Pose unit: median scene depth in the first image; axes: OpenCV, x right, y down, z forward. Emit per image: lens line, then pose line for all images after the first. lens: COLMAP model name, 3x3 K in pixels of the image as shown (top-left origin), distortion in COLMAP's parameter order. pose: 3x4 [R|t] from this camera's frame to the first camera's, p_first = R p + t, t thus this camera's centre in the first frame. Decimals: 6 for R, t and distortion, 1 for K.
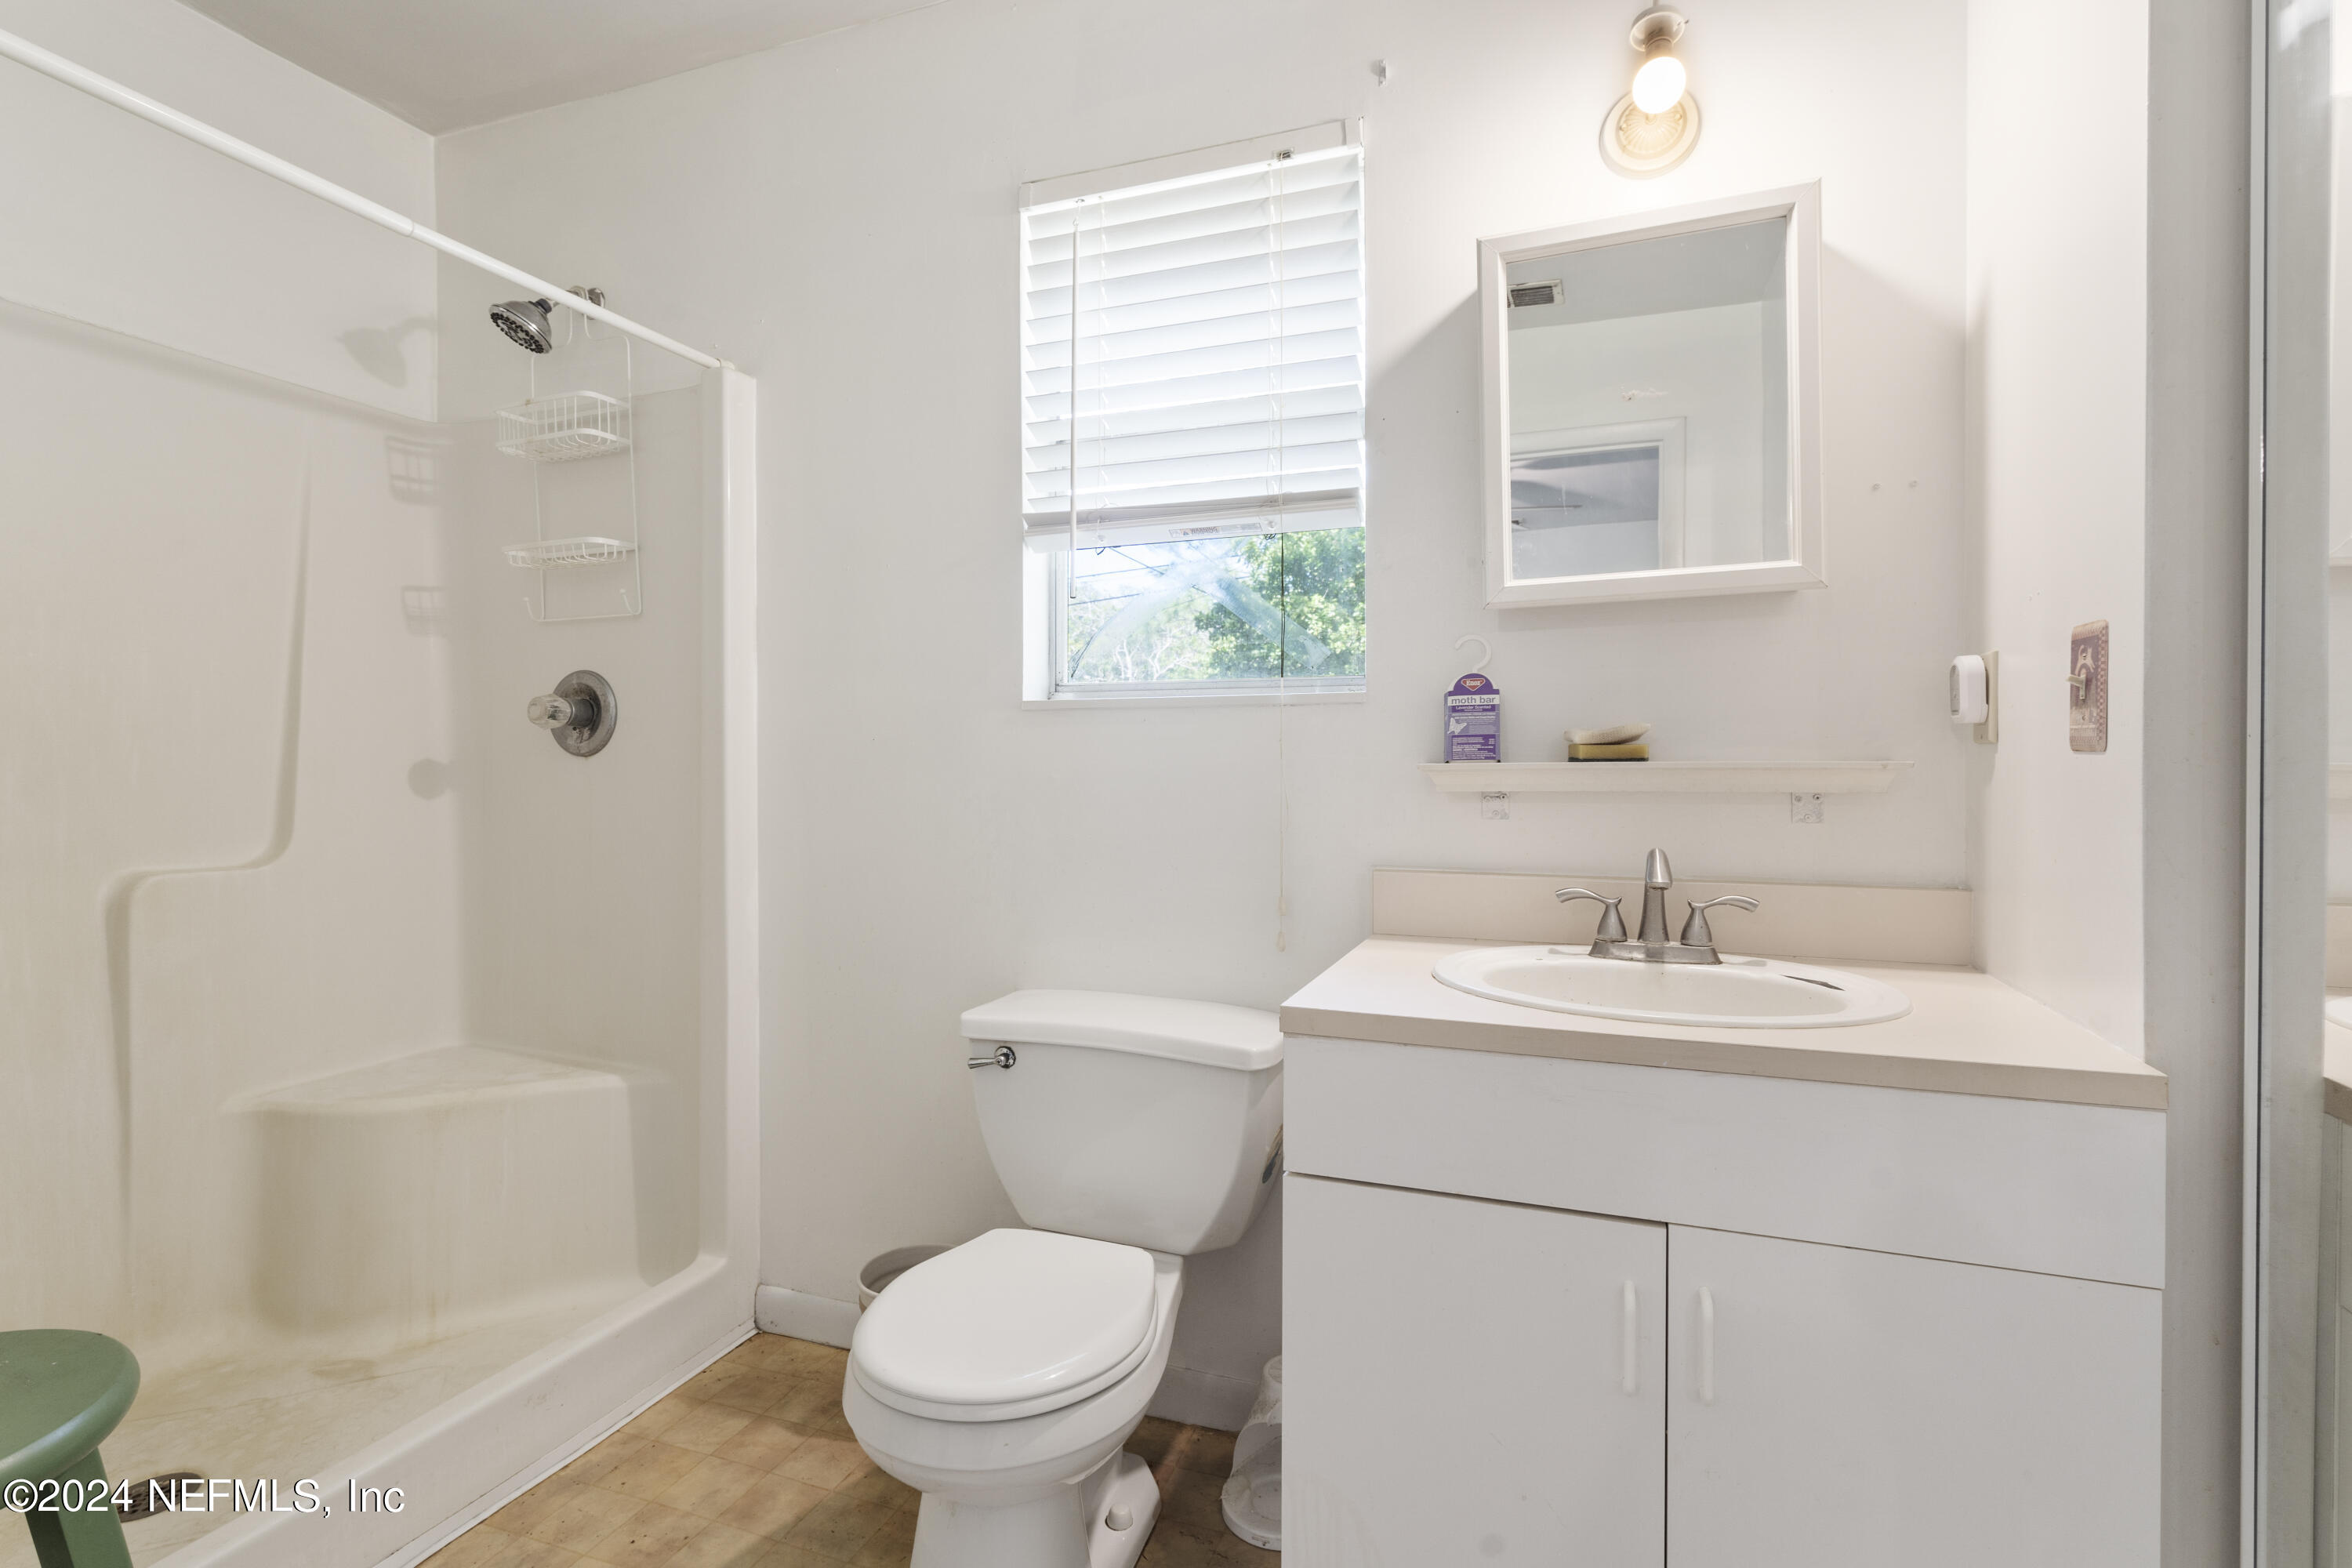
lens RADIAL K [[1092.5, 0, 1164.4], [0, 1092.5, 774.4], [0, 0, 1]] dist [-0.004478, 0.000798]
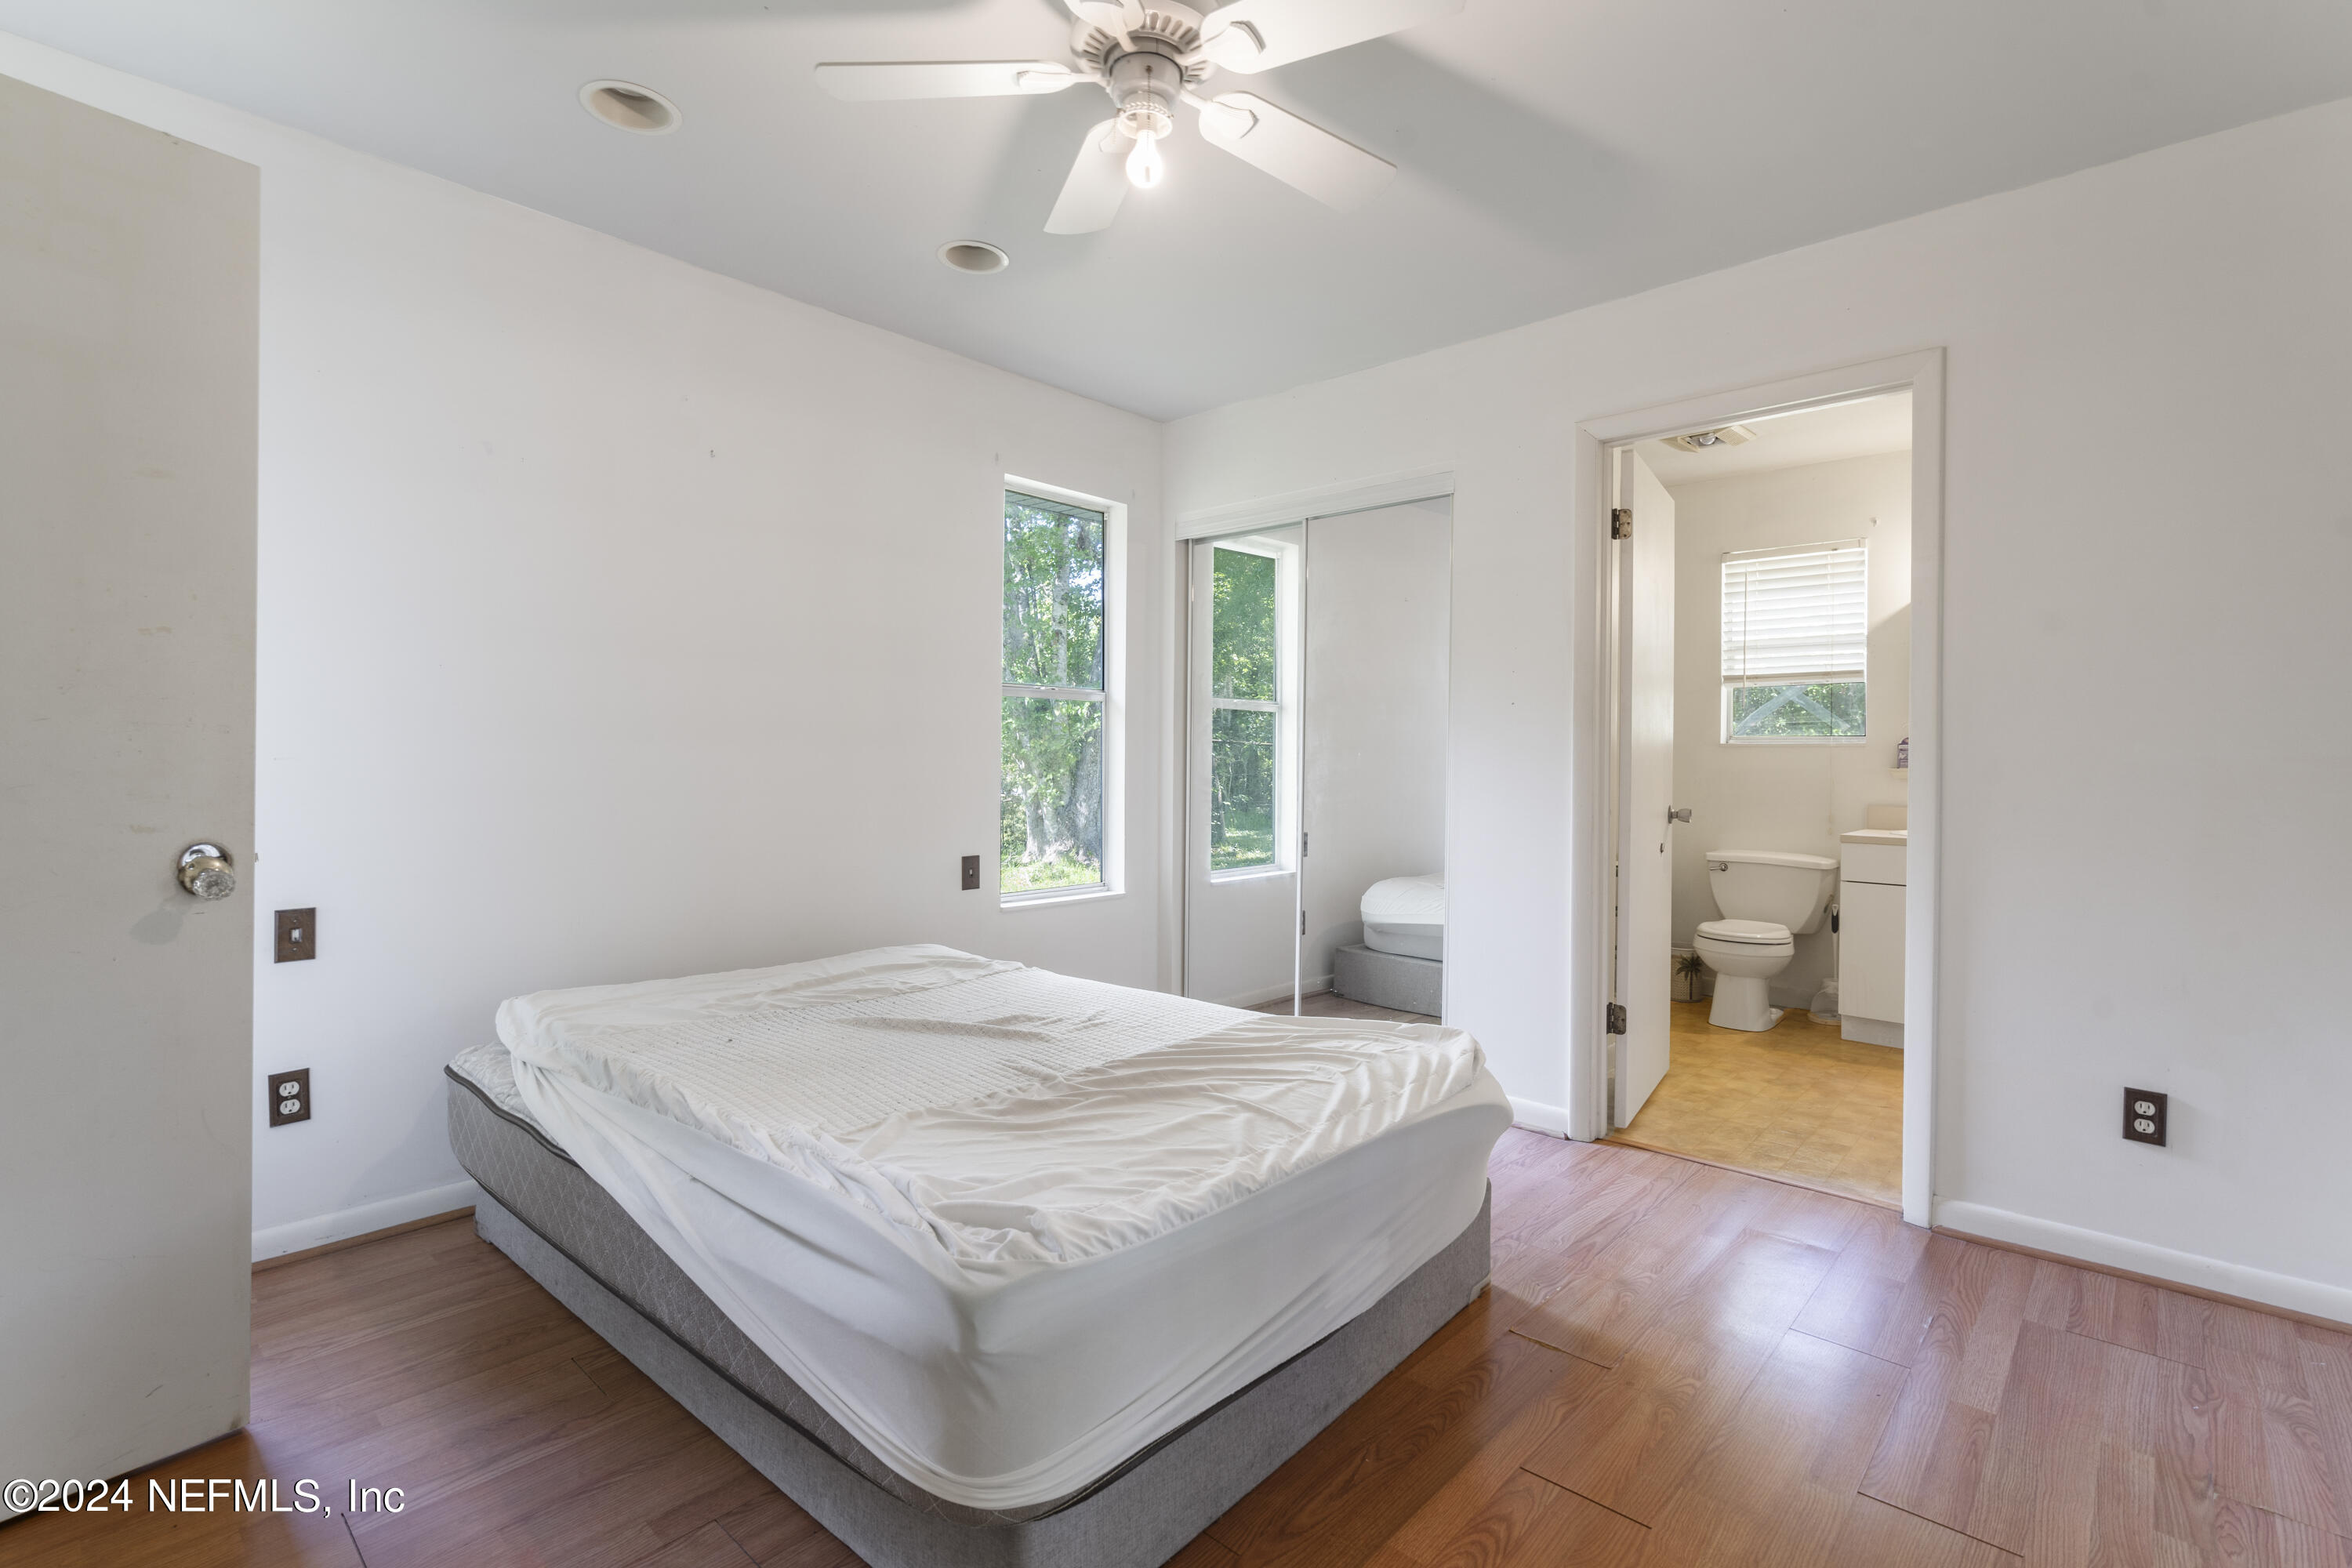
lens RADIAL K [[1092.5, 0, 1200.7], [0, 1092.5, 784.0], [0, 0, 1]] dist [-0.004478, 0.000798]
pose [[0.926880, 0.008537, -0.375261, -0.335375], [-0.008559, 0.999962, 0.001608, 0.041361], [0.375261, 0.001721, 0.926918, -2.164021]]
